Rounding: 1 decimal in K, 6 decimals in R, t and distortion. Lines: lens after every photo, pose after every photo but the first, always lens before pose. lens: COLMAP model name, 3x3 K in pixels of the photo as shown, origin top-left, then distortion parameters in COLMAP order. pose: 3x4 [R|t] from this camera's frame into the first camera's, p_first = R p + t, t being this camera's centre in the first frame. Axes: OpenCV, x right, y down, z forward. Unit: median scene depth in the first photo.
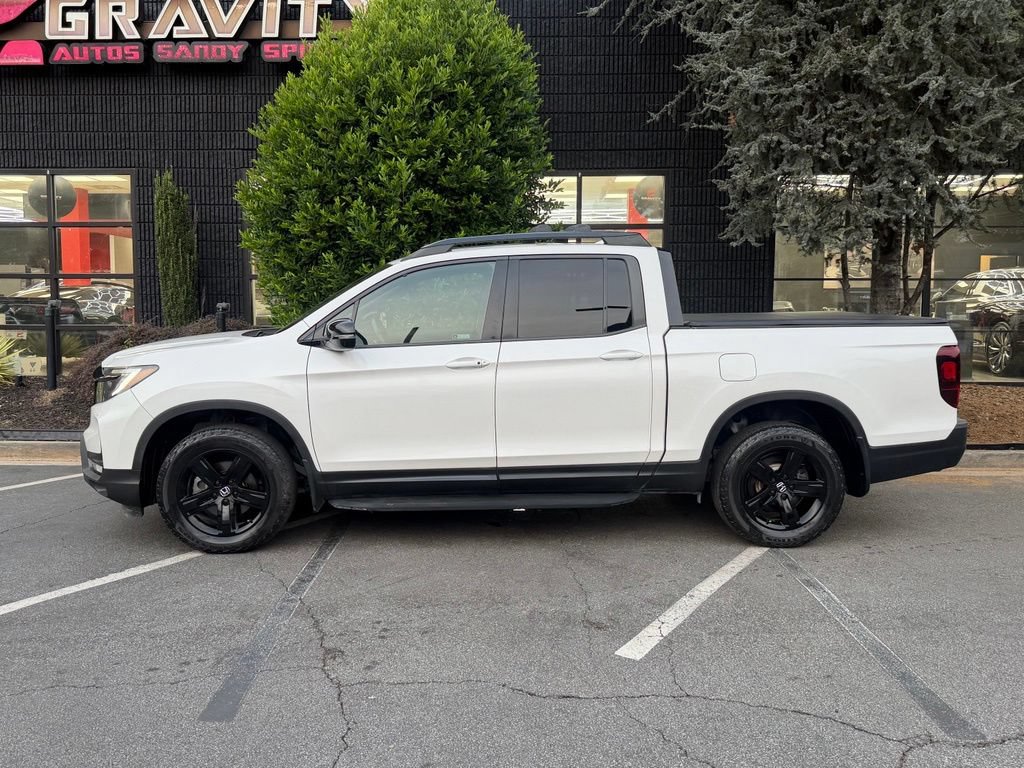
lens RADIAL K [[895.3, 0, 504.2], [0, 895.3, 392.6], [0, 0, 1]] dist [0.092267, -0.129399]
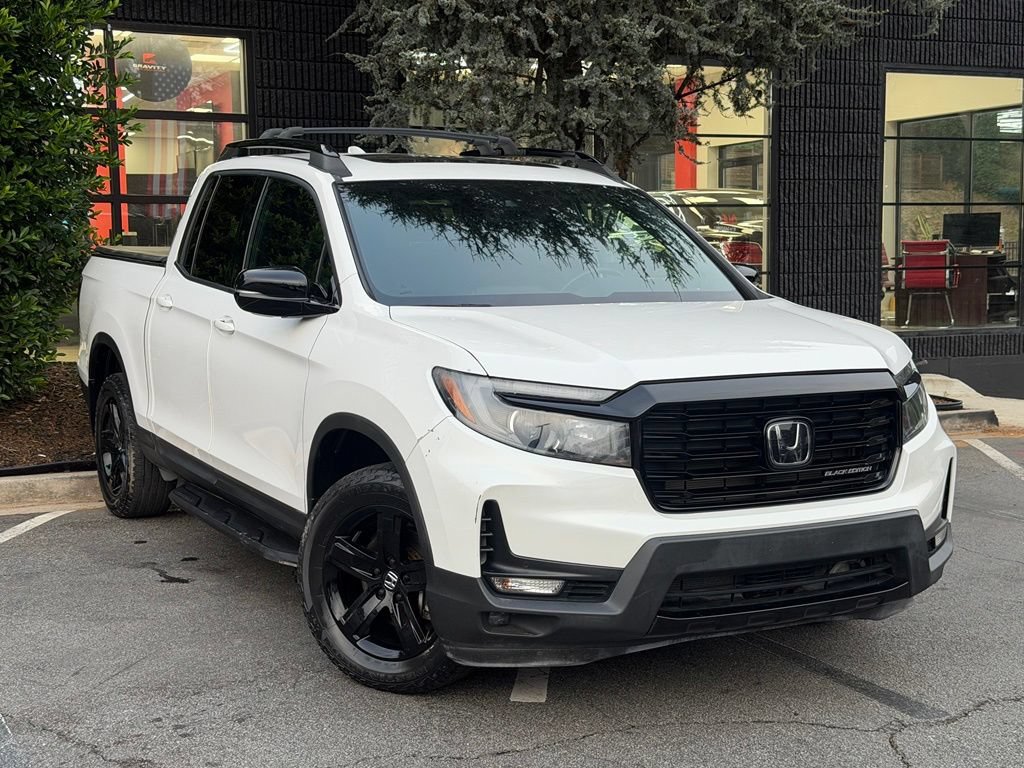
lens RADIAL K [[1512.4, 0, 502.4], [0, 1512.4, 394.5], [0, 0, 1]] dist [0.125106, 0.000000]
pose [[0.888129, -0.054686, 0.456329, -0.233804], [0.053897, 0.998437, 0.014753, 0.007593], [-0.456423, 0.011492, 0.889689, -0.066982]]
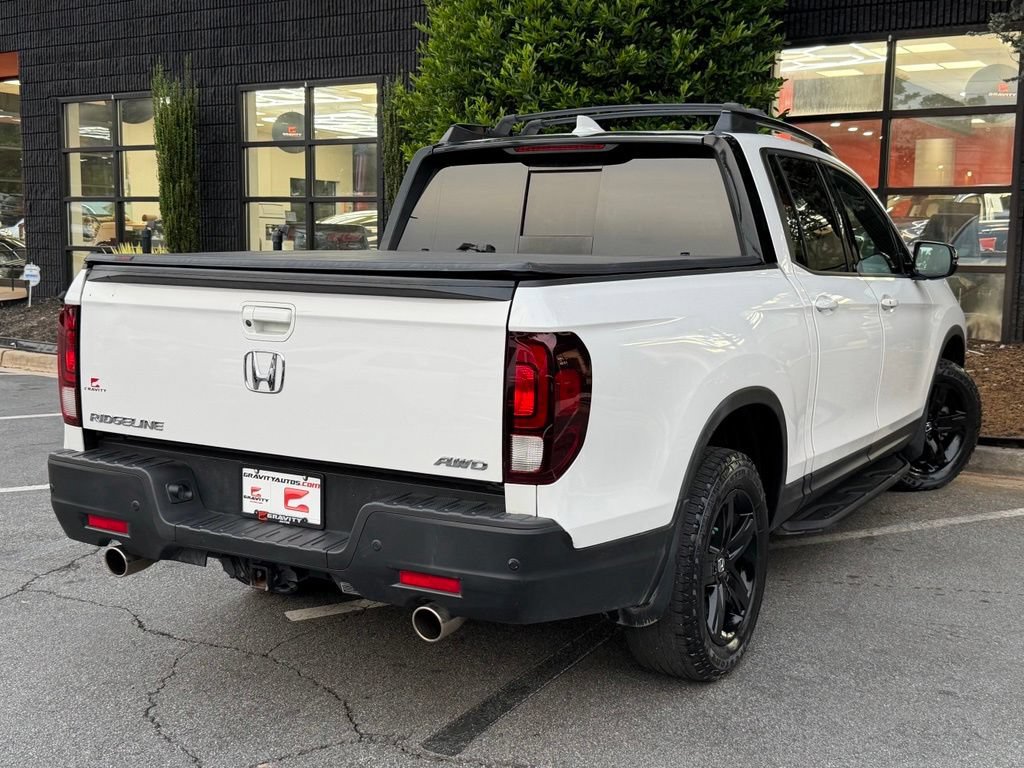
lens RADIAL K [[1255.4, 0, 484.1], [0, 1255.4, 390.4], [0, 0, 1]] dist [0.051005, 0.000000]
pose [[0.845974, 0.071330, -0.528432, 0.485464], [-0.058542, 0.997446, 0.040918, 0.003465], [0.530001, -0.003680, 0.847989, 0.025875]]
